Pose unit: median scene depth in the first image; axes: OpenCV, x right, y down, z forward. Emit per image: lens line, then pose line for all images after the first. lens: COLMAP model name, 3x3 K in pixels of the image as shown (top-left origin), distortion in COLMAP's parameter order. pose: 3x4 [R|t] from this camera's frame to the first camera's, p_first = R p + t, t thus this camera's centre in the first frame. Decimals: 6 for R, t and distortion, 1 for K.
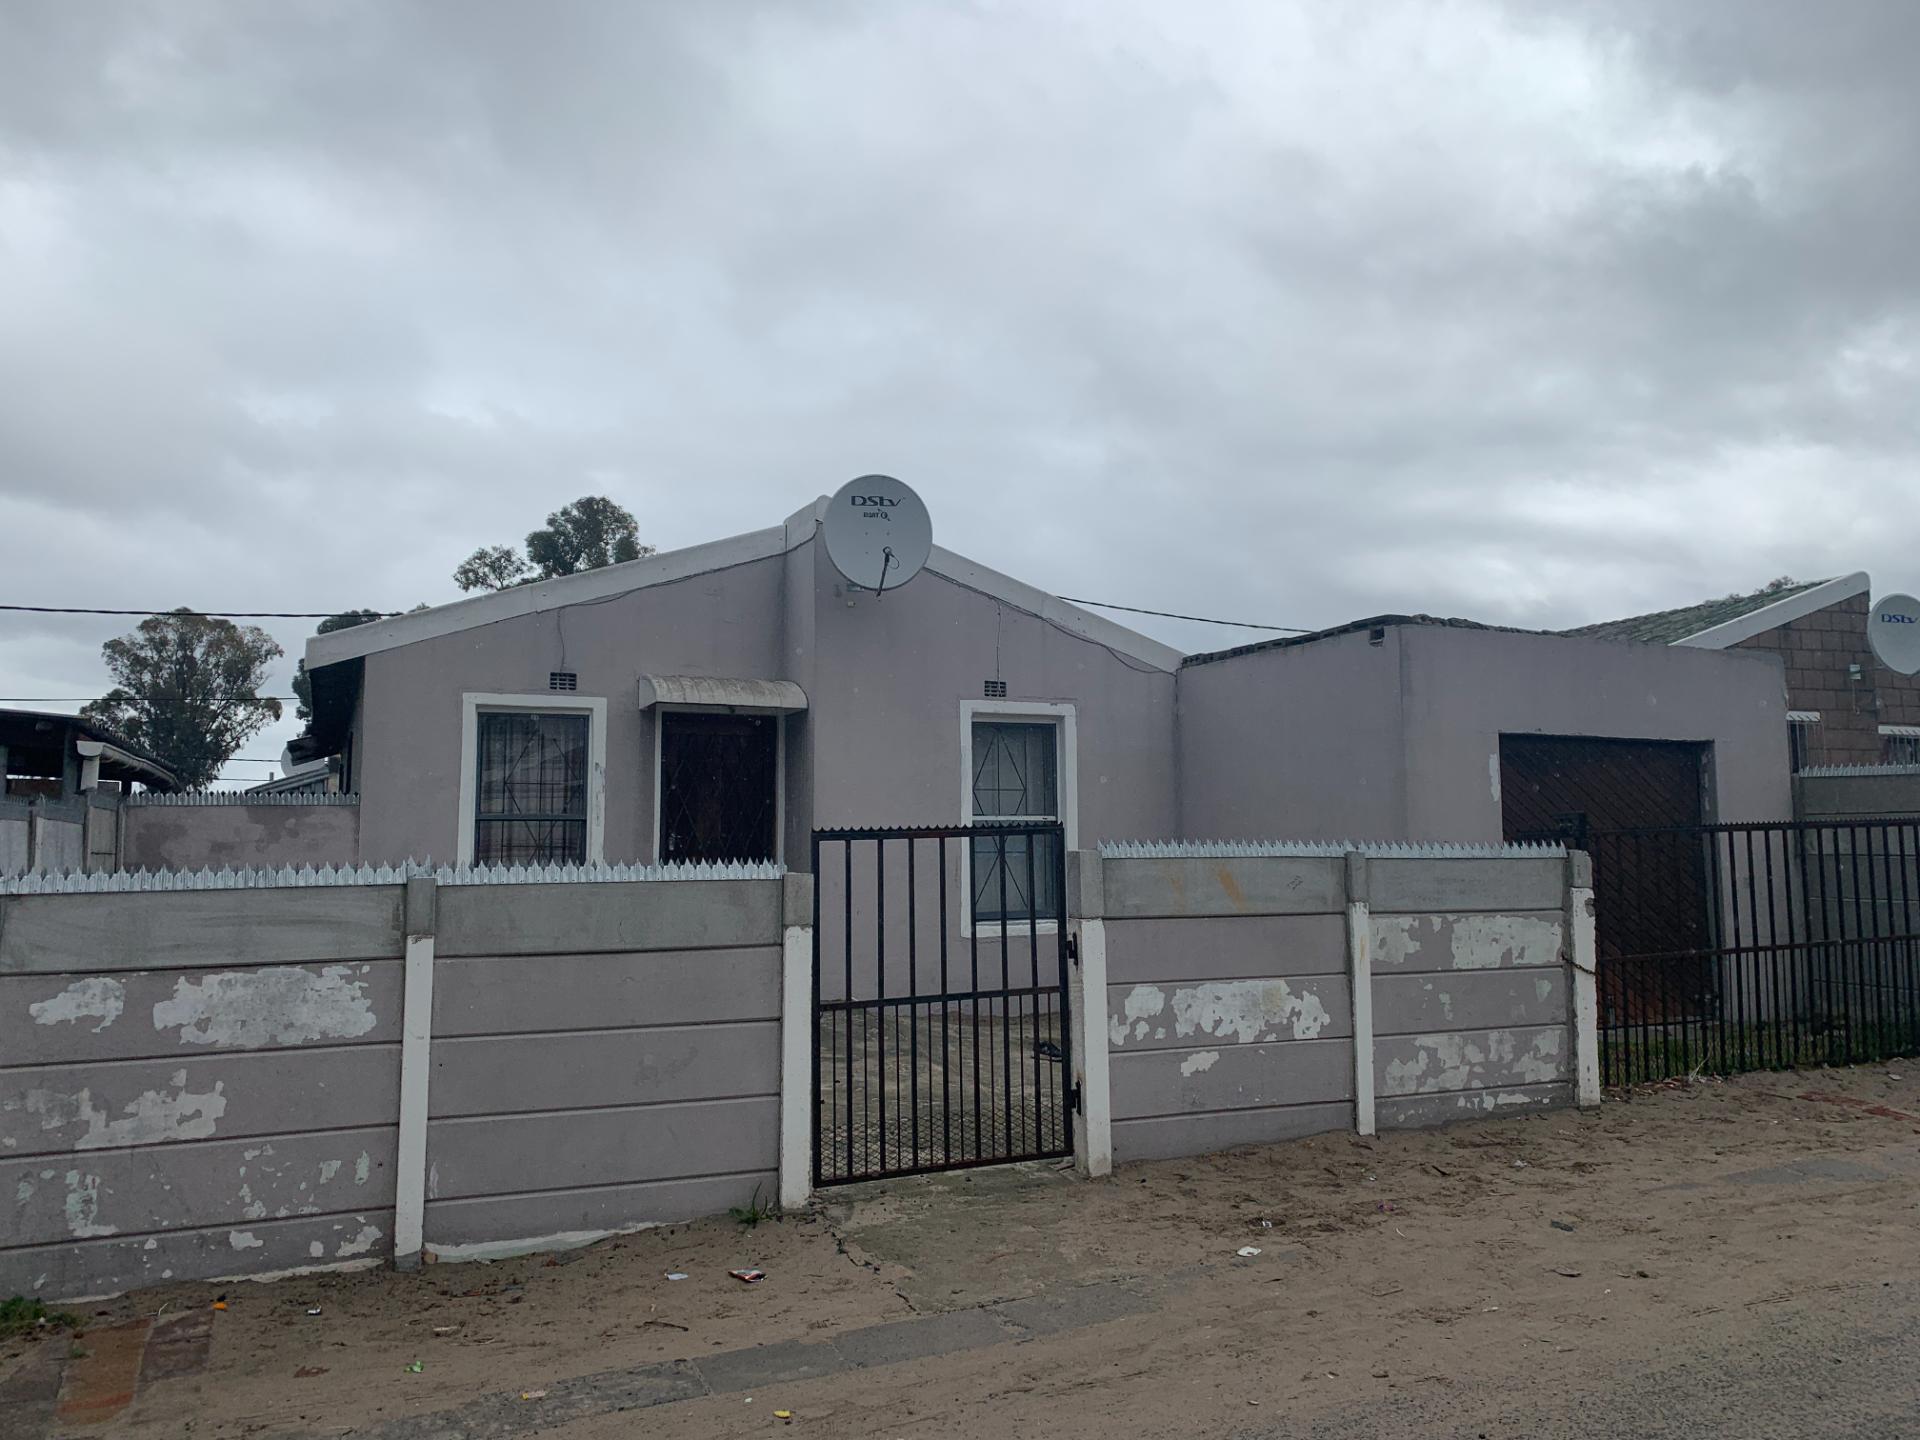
lens RADIAL K [[1475.0, 0, 968.2], [0, 1475.0, 699.2], [0, 0, 1]] dist [0.042826, -0.047232]
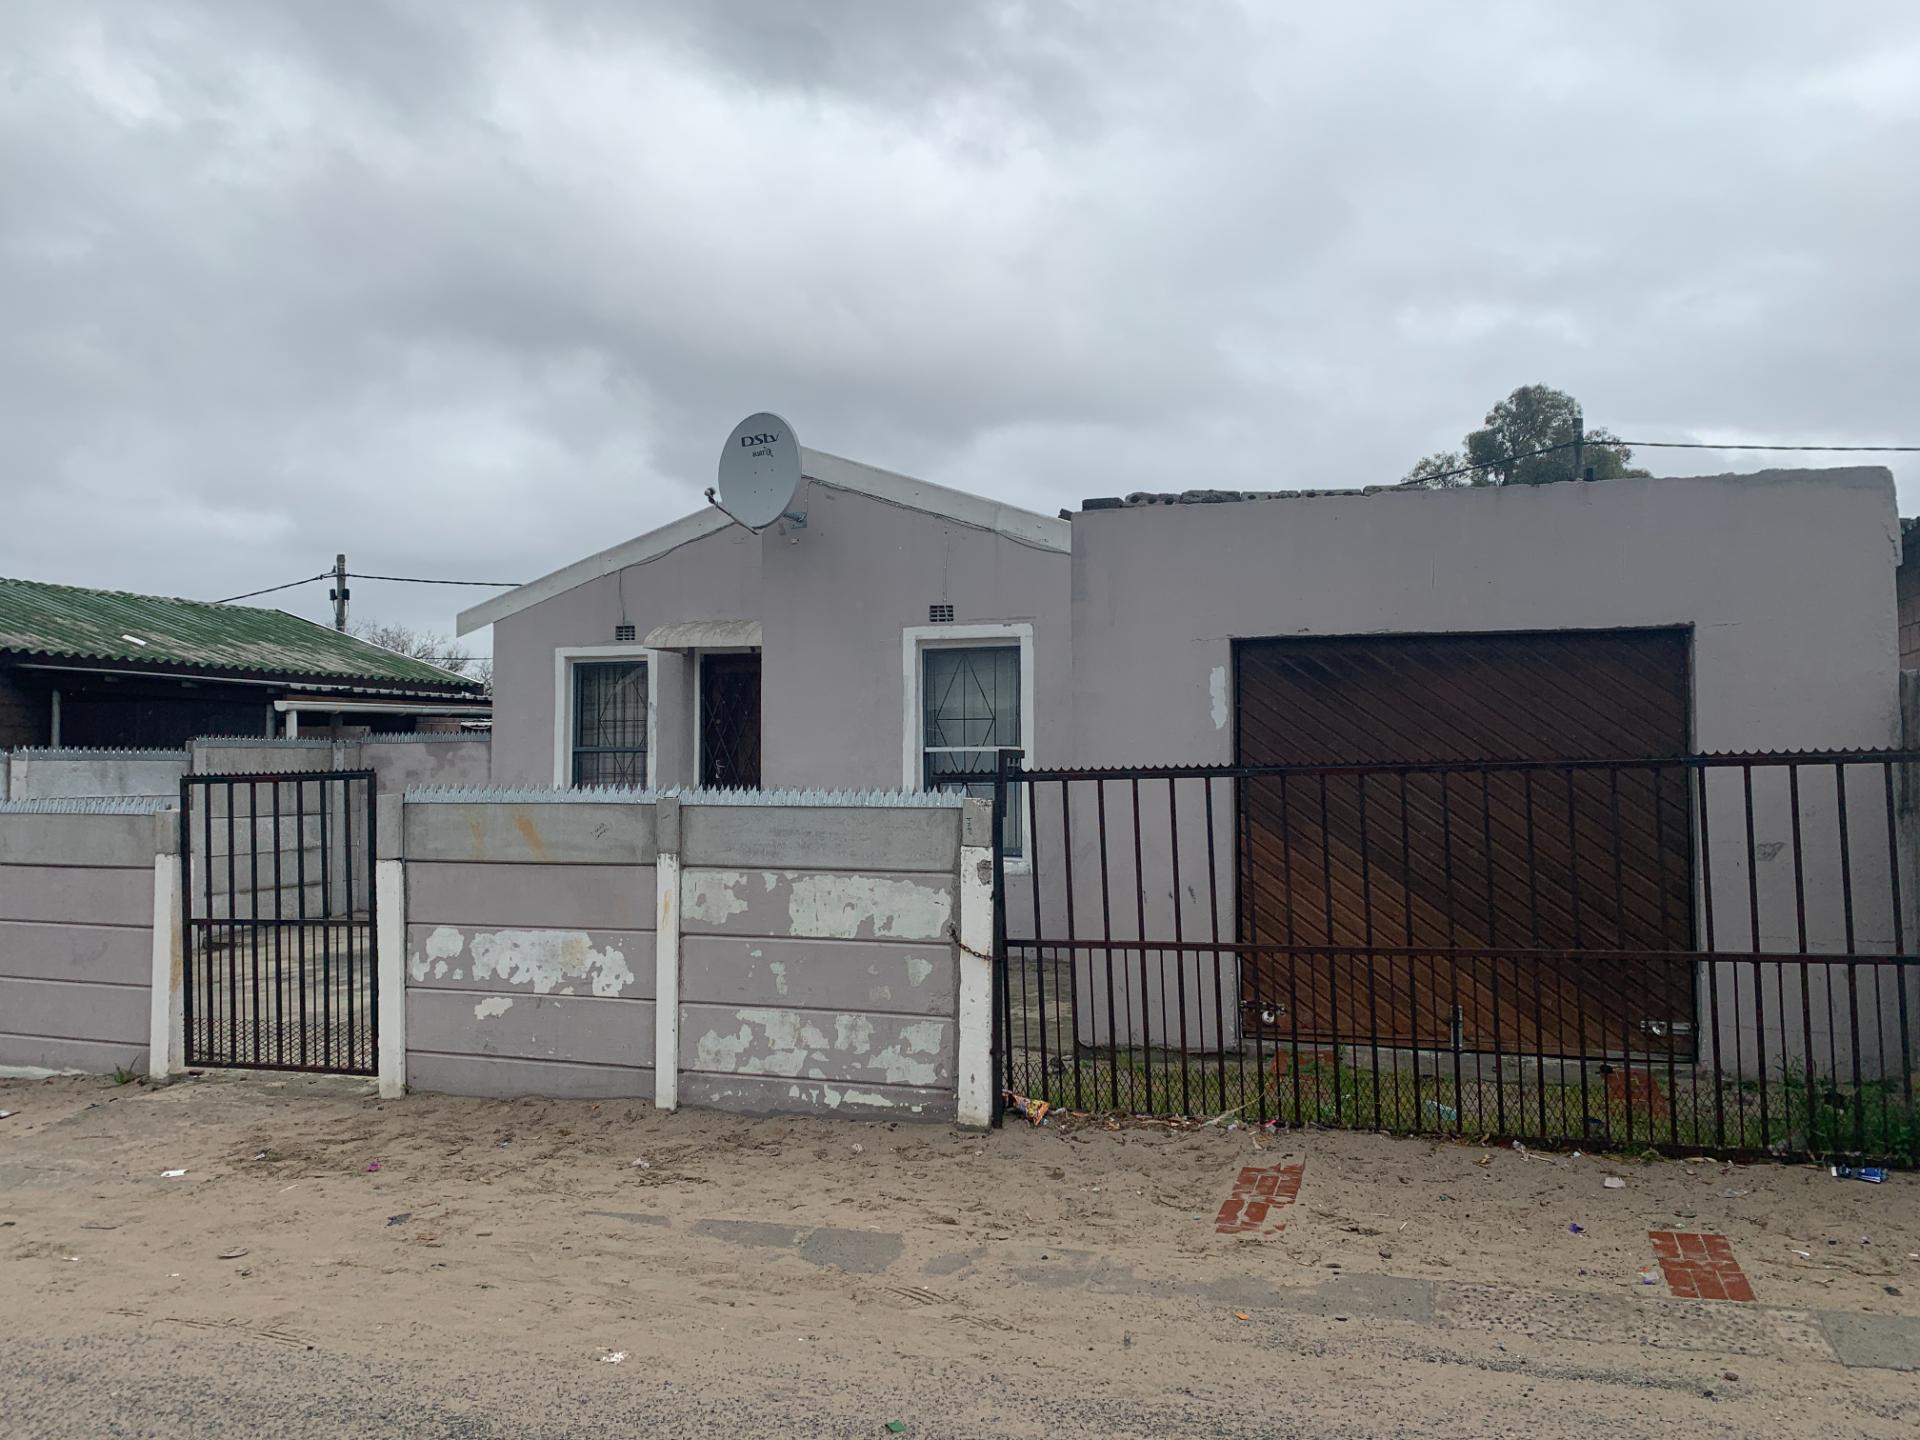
lens RADIAL K [[1447.4, 0, 959.1], [0, 1447.4, 686.3], [0, 0, 1]] dist [0.143832, -0.298021]
pose [[0.729263, -0.031517, -0.683507, 0.974002], [0.069330, 0.997201, 0.027989, 0.021652], [0.680712, -0.067798, 0.729407, 0.461946]]
